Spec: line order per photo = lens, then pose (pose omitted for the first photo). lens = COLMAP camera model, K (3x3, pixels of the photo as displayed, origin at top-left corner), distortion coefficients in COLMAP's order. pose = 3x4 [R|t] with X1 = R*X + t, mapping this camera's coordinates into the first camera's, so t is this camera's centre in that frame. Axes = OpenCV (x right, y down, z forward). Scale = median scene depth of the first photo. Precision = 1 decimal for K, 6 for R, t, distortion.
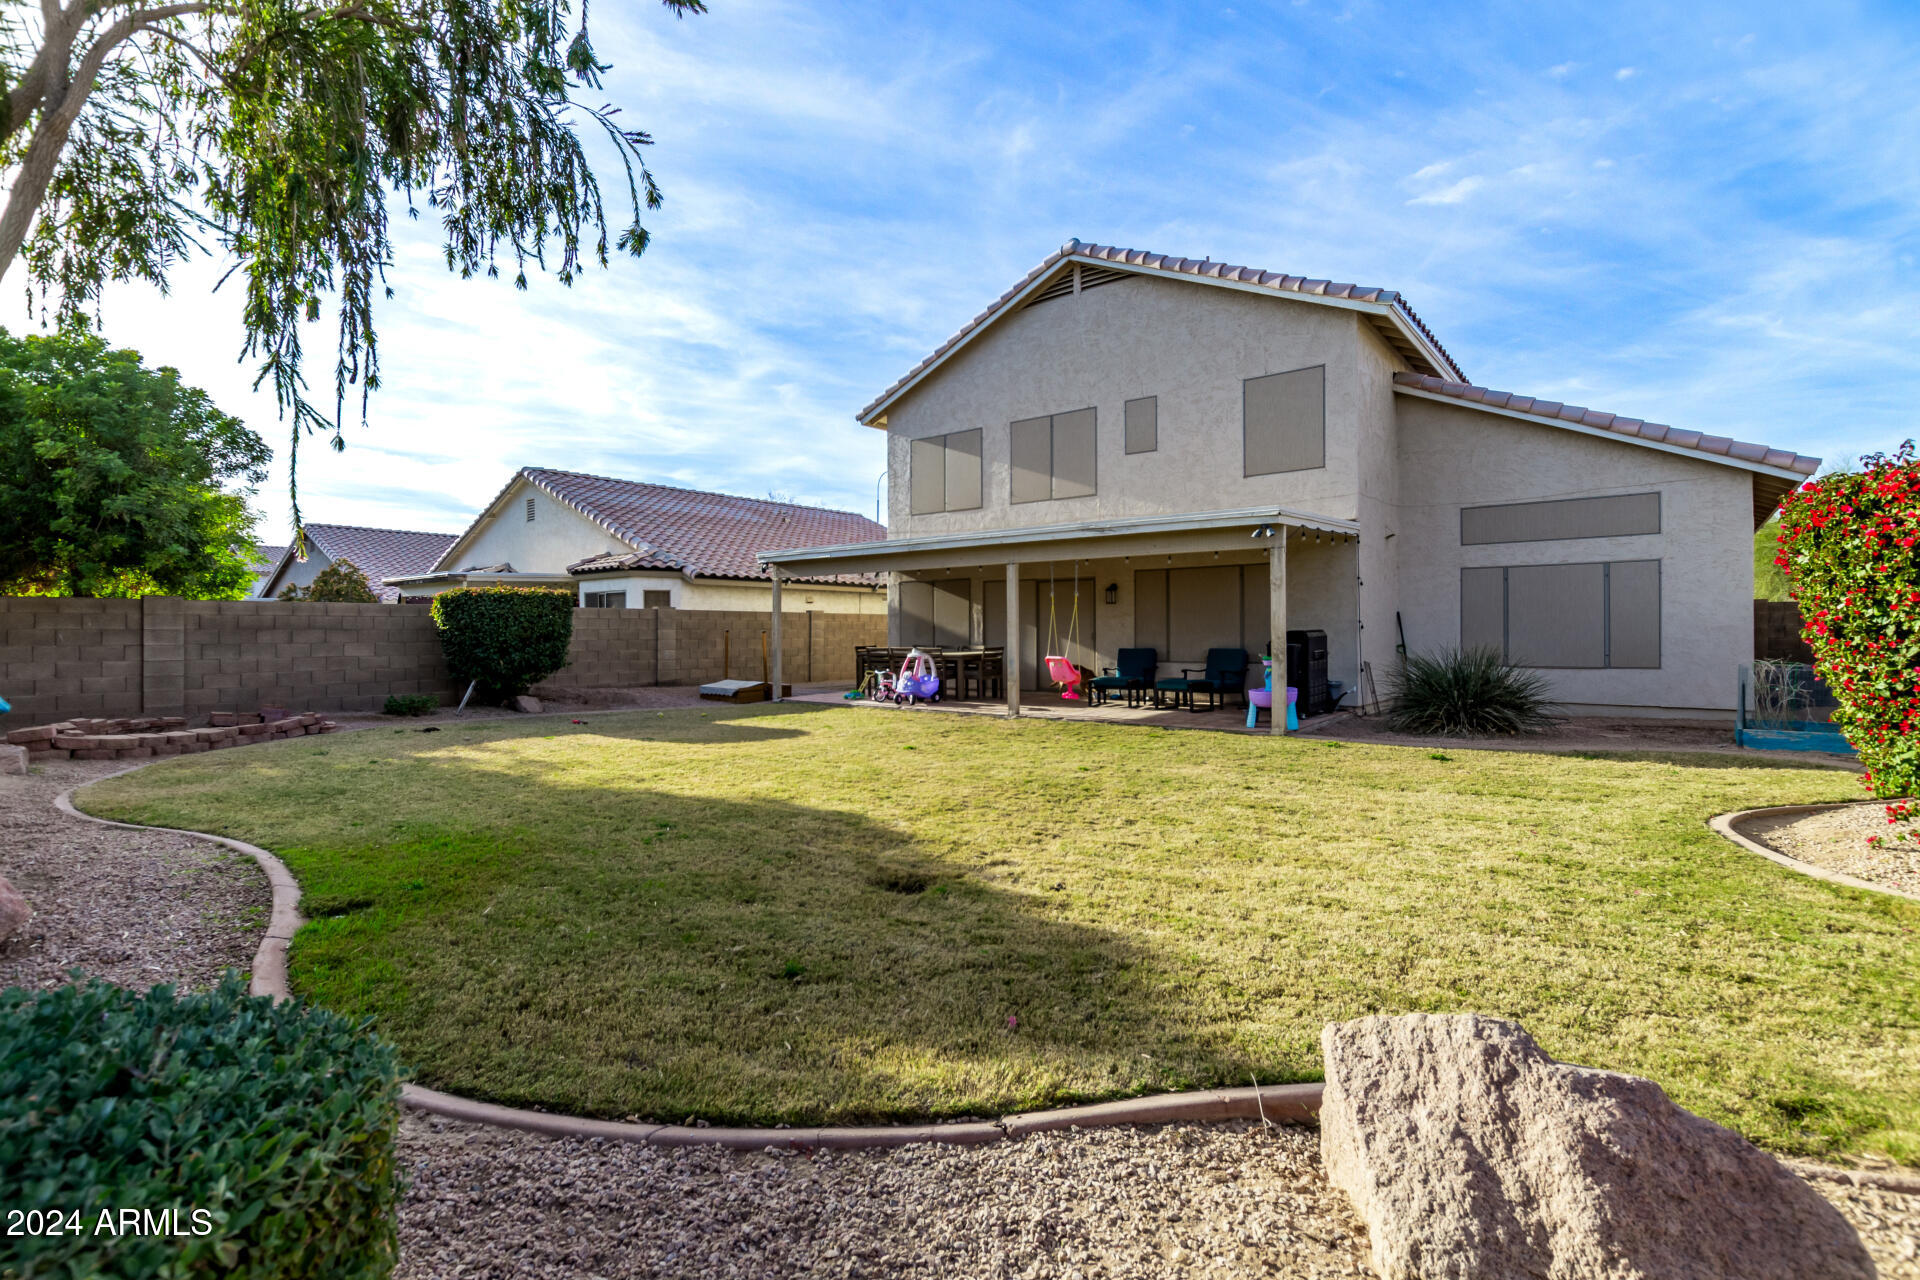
lens RADIAL K [[891.4, 0, 947.0], [0, 891.4, 638.1], [0, 0, 1]] dist [0.004202, 0.000237]
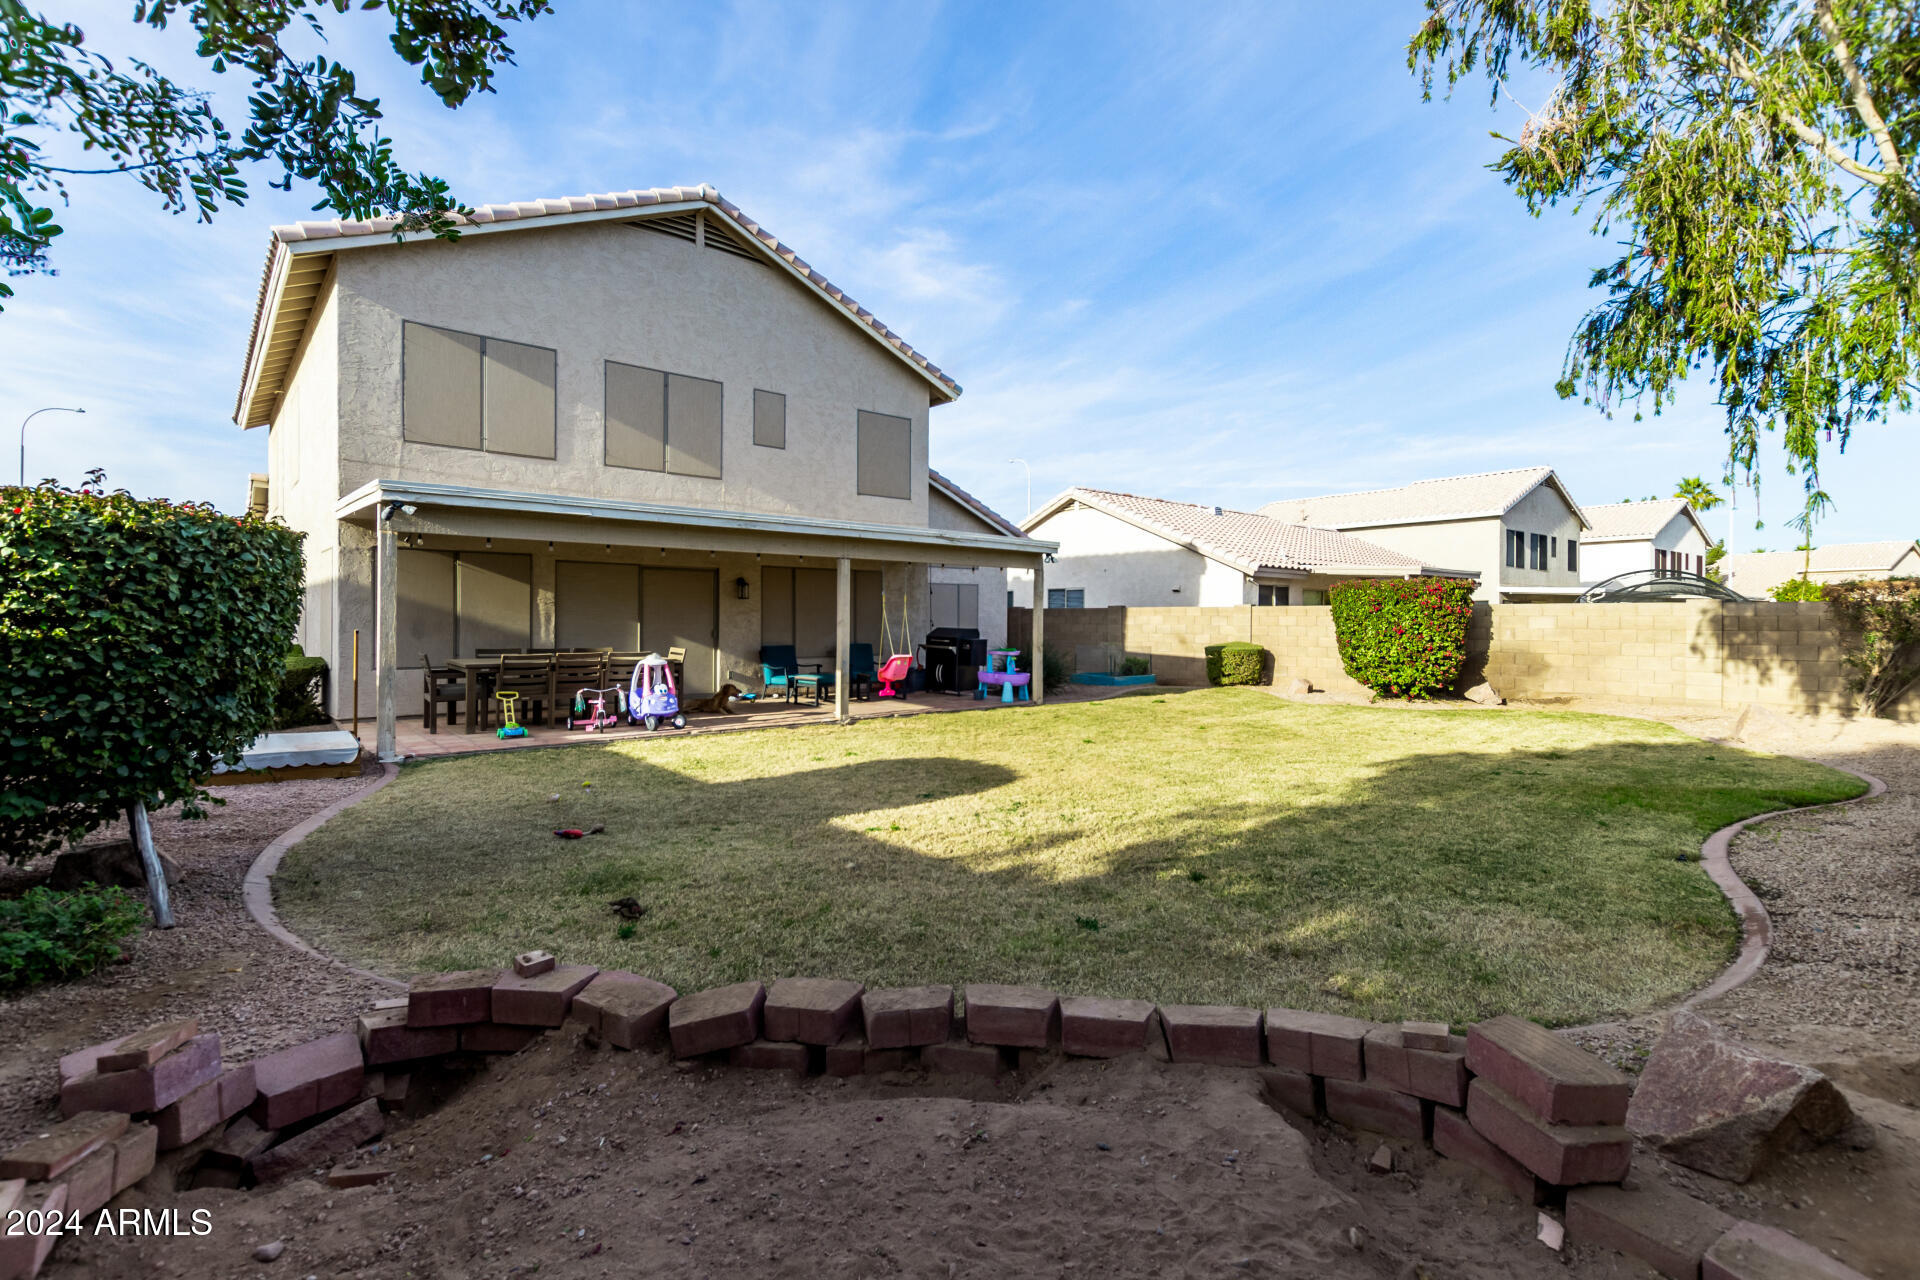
lens RADIAL K [[891.4, 0, 945.9], [0, 891.4, 630.2], [0, 0, 1]] dist [0.004202, 0.000237]
pose [[0.188286, -0.003820, 0.982107, -0.694324], [-0.001554, 0.999990, 0.004187, -0.010534], [-0.982113, -0.002315, 0.188278, 0.609281]]
